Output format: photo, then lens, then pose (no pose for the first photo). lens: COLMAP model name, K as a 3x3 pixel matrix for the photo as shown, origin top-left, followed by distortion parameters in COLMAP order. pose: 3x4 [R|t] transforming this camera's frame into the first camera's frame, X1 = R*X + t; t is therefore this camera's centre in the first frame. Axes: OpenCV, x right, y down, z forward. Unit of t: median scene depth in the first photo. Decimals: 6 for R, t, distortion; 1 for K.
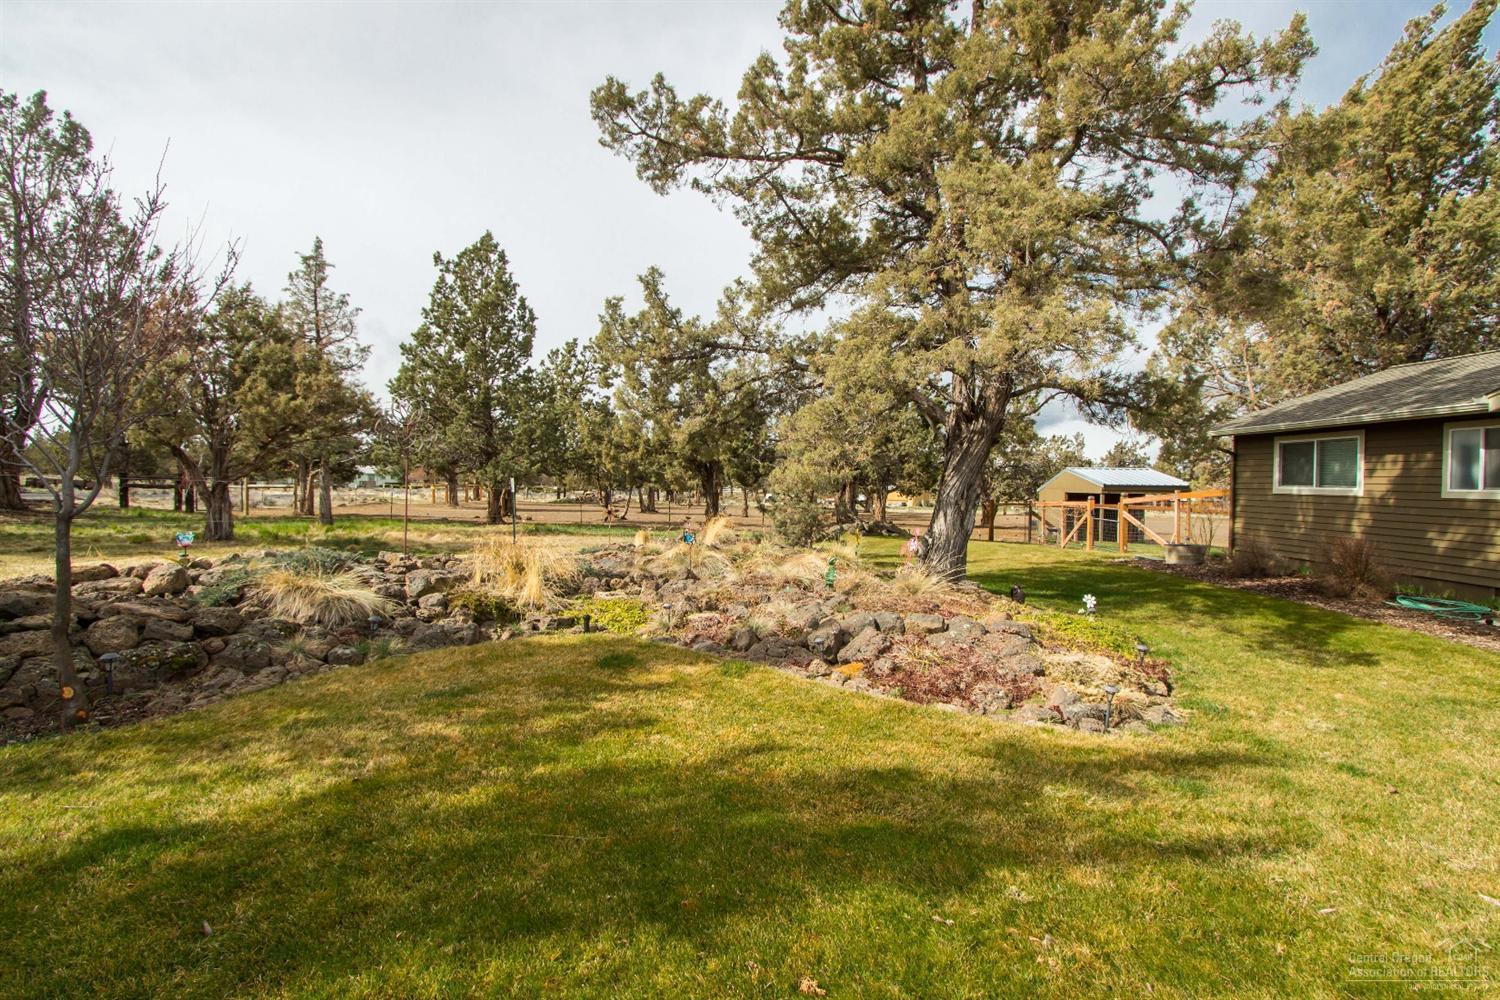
lens RADIAL K [[701.0, 0, 756.4], [0, 701.0, 496.7], [0, 0, 1]] dist [0.000217, -0.000037]
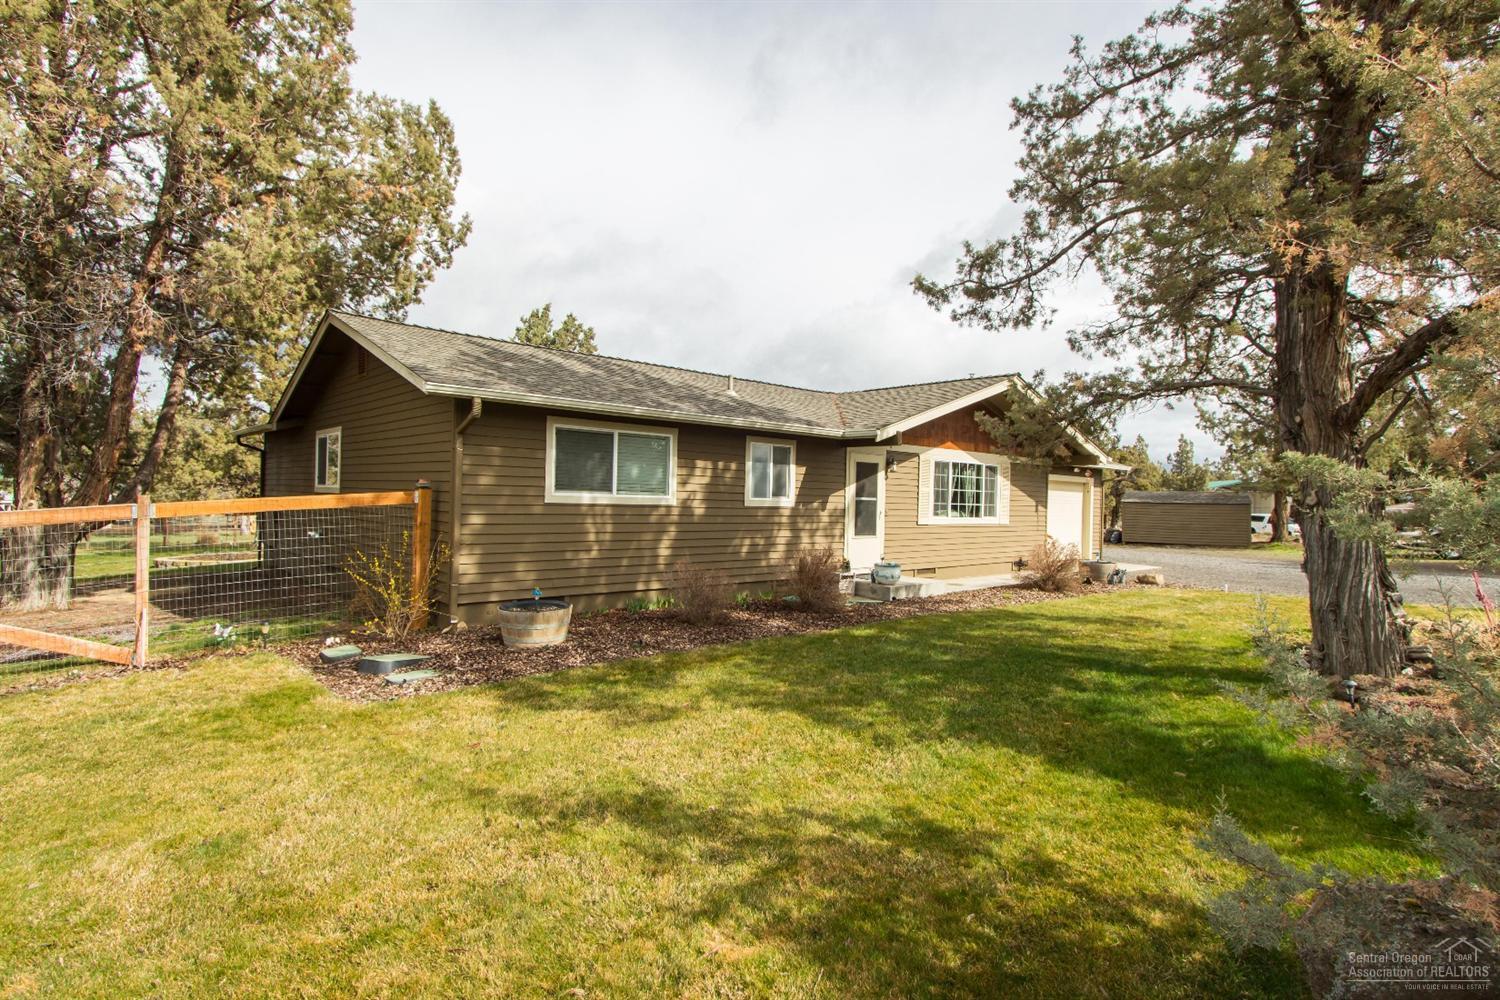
lens RADIAL K [[768.8, 0, 755.9], [0, 768.8, 501.5], [0, 0, 1]] dist [0.001816, -0.002913]
pose [[-0.685573, -0.037959, 0.727013, 0.109204], [-0.019236, 0.999236, 0.034033, -0.040461], [-0.727750, 0.009347, -0.685779, 1.598620]]
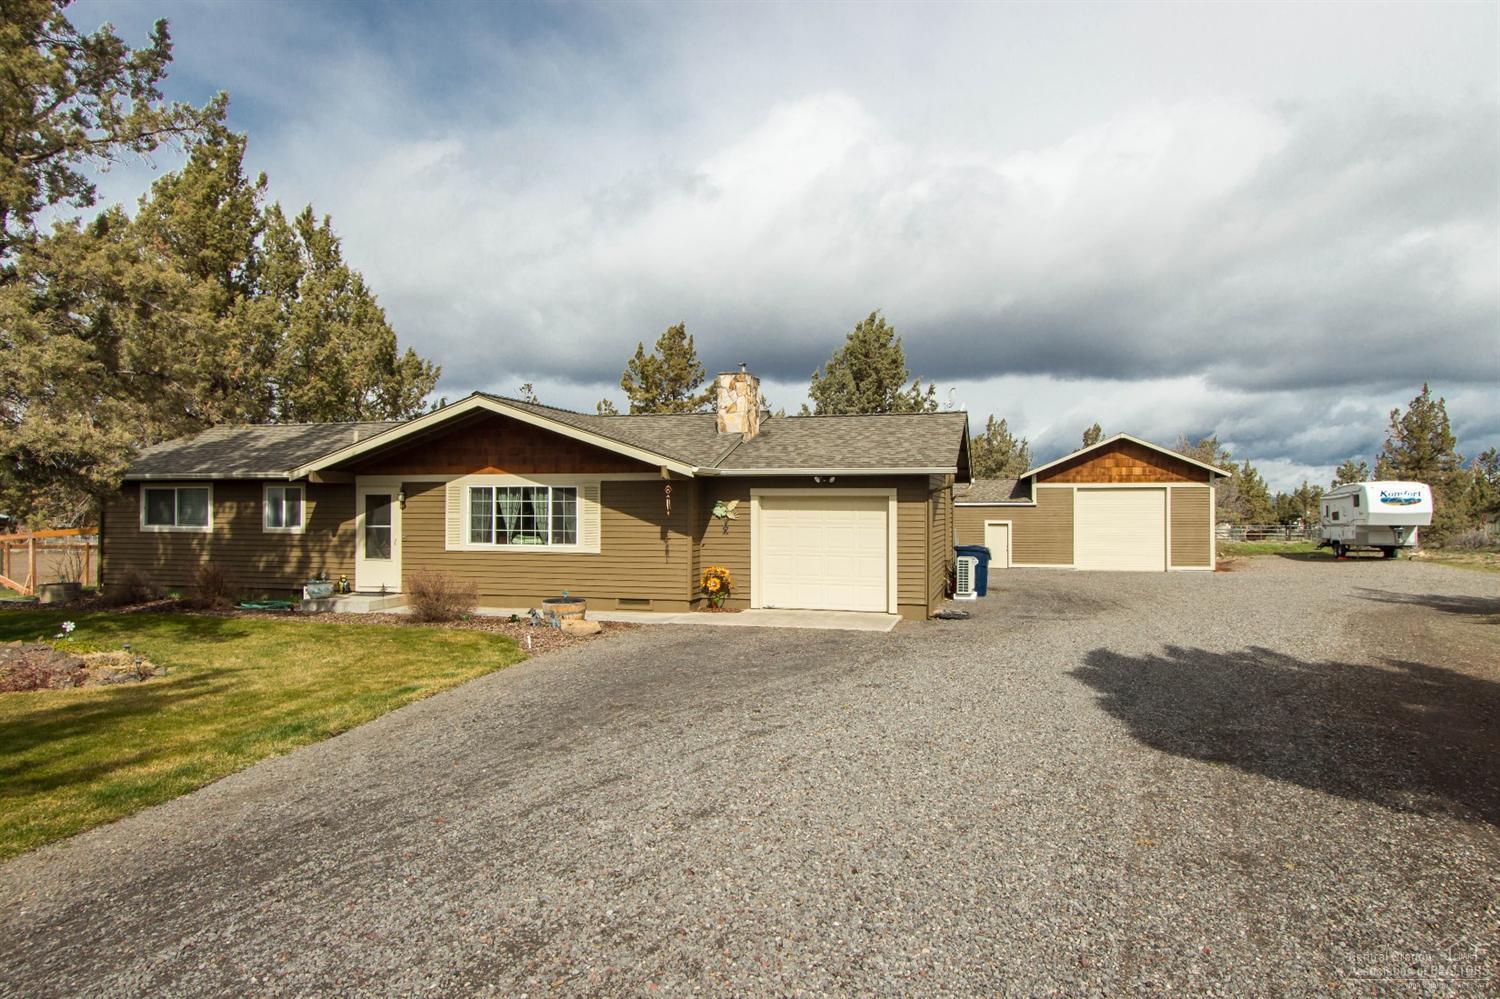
lens RADIAL K [[903.8, 0, 743.0], [0, 903.8, 502.2], [0, 0, 1]] dist [0.016111, -0.002097]
pose [[0.268523, -0.006270, 0.963253, -0.528784], [0.024599, 0.999697, -0.000350, -0.033632], [-0.962959, 0.023789, 0.268596, -0.440741]]
